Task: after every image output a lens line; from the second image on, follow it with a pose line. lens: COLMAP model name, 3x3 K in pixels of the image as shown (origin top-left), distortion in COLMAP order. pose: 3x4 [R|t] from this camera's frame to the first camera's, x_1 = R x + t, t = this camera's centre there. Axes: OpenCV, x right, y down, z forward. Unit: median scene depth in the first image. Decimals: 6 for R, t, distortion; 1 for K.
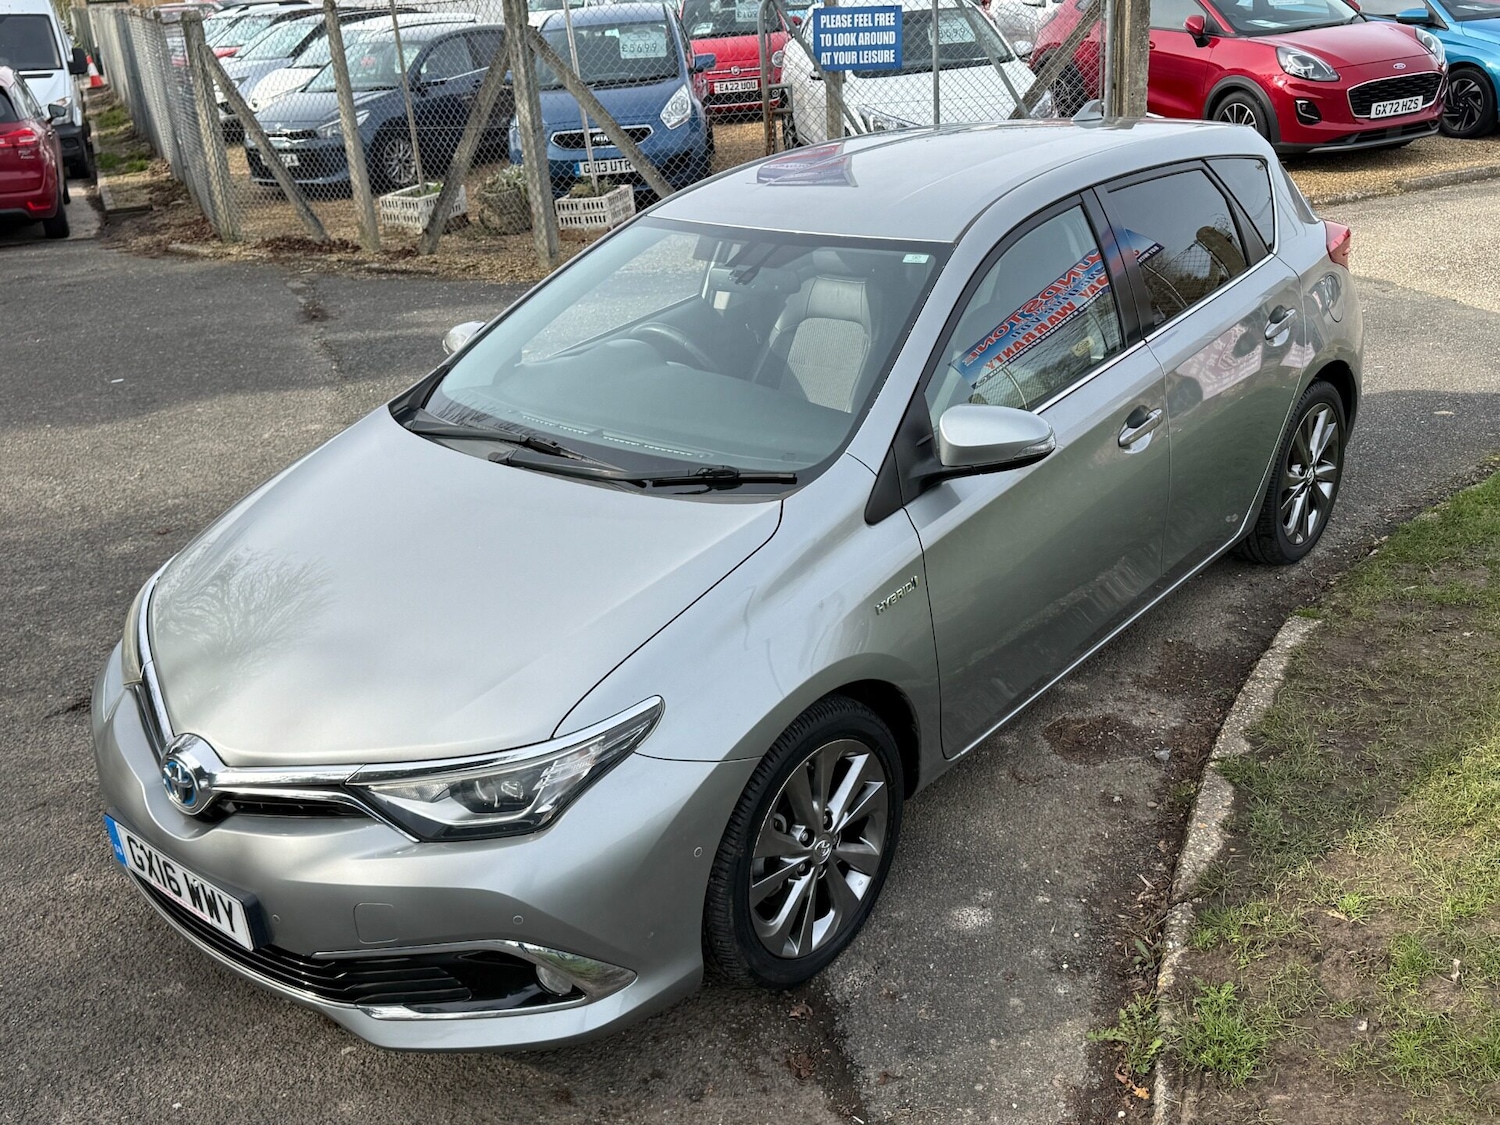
lens RADIAL K [[1432.2, 0, 755.7], [0, 1432.2, 559.9], [0, 0, 1]] dist [0.094981, -0.146368]
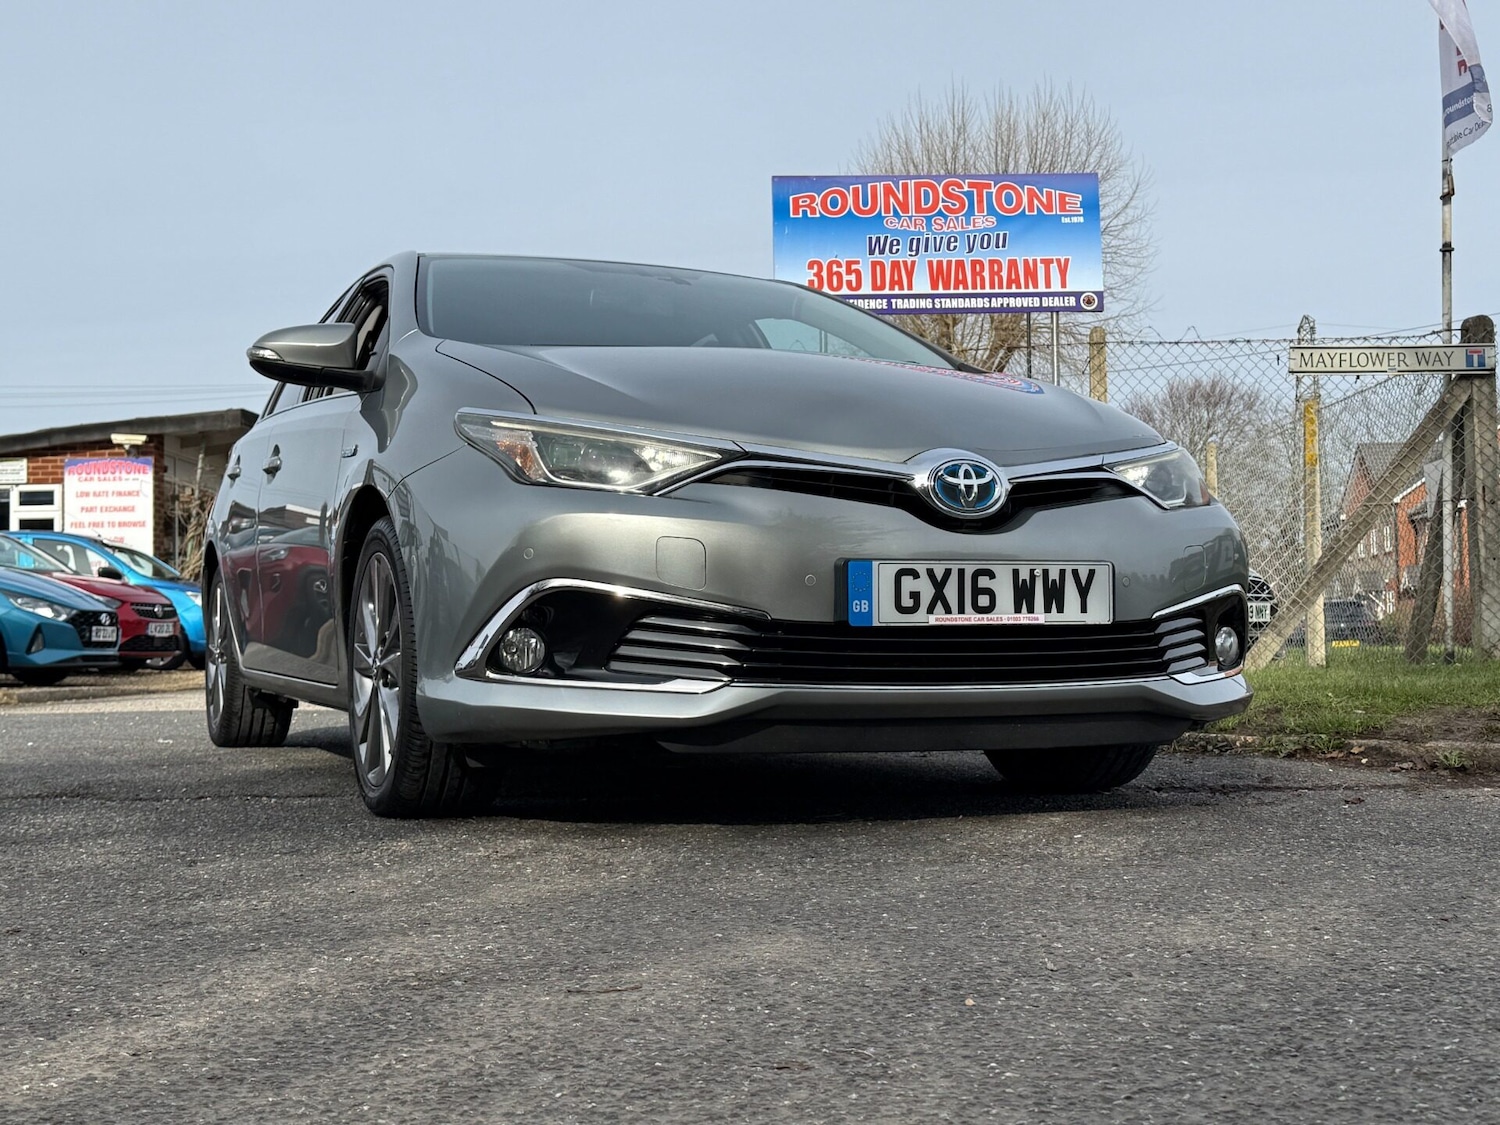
lens RADIAL K [[1855.5, 0, 757.1], [0, 1855.5, 562.7], [0, 0, 1]] dist [0.190530, -0.438392]
pose [[0.448250, 0.098631, 0.888450, -0.421399], [0.326618, 0.907103, -0.265490, 0.131461], [-0.832101, 0.409189, 0.374394, 0.194214]]
